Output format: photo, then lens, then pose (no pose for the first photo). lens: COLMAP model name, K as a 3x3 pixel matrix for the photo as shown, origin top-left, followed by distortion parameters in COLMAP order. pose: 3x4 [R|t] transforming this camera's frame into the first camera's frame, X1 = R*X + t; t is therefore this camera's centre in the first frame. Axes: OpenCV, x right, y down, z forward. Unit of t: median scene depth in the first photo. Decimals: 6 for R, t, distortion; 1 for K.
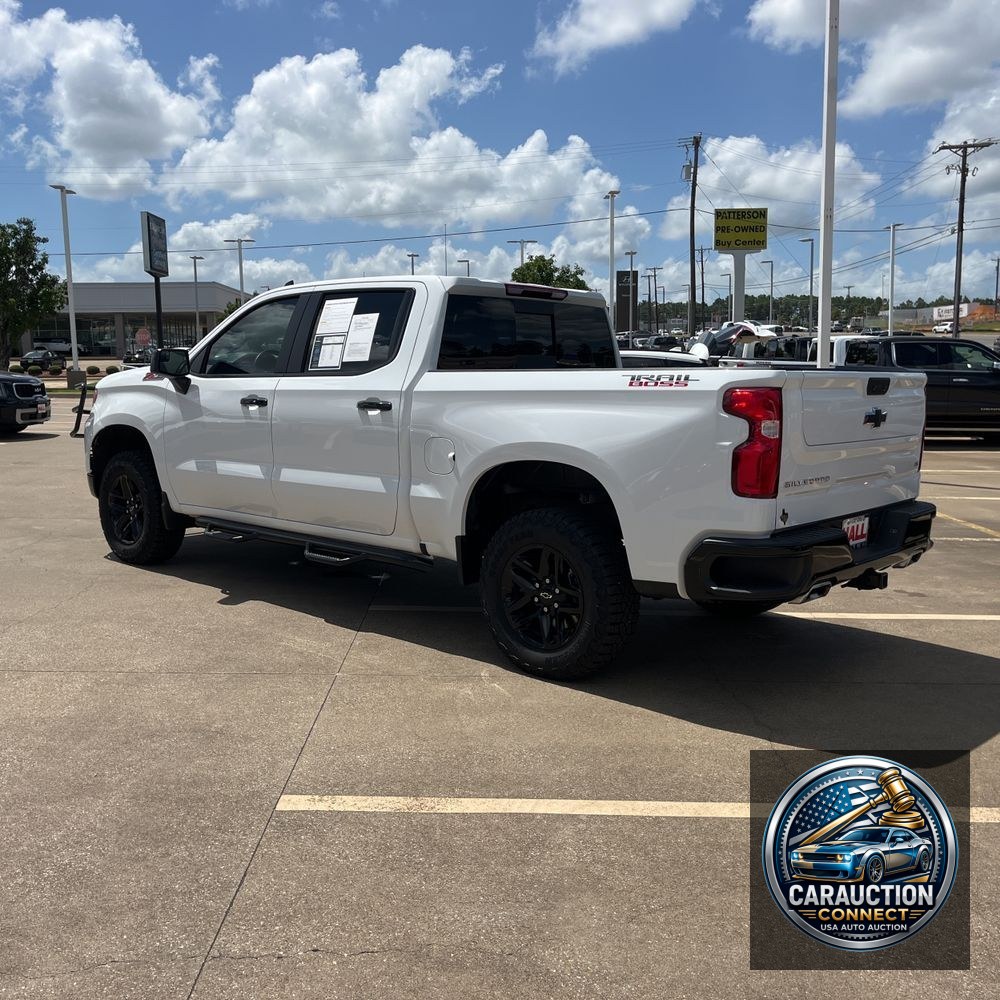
lens RADIAL K [[1013.1, 0, 510.0], [0, 1013.1, 503.3], [0, 0, 1]] dist [0.023595, -0.005144]
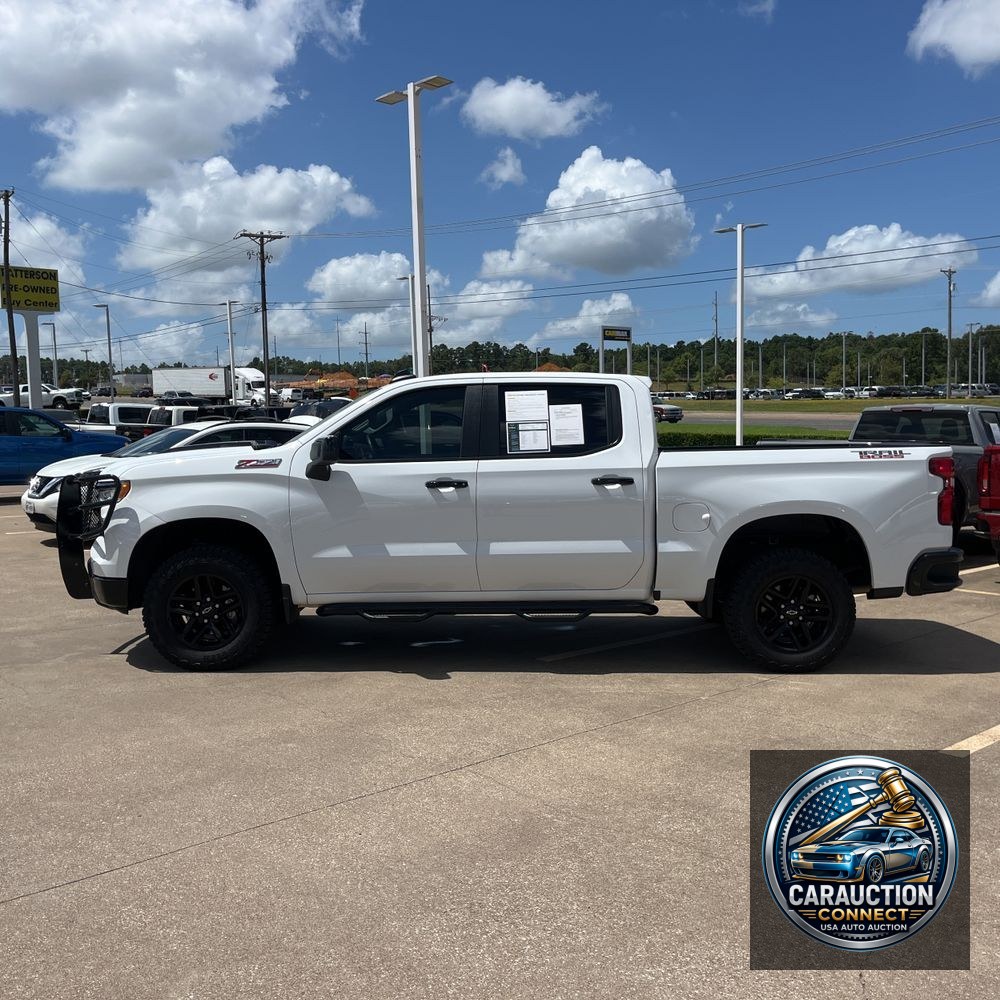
lens RADIAL K [[997.7, 0, 500.0], [0, 997.7, 500.0], [0, 0, 1]] dist [0.070790, -0.013932]
pose [[0.755890, -0.057748, 0.652147, -0.980159], [0.099578, 0.994654, -0.027341, -0.053687], [-0.647082, 0.085606, 0.757599, 0.184723]]
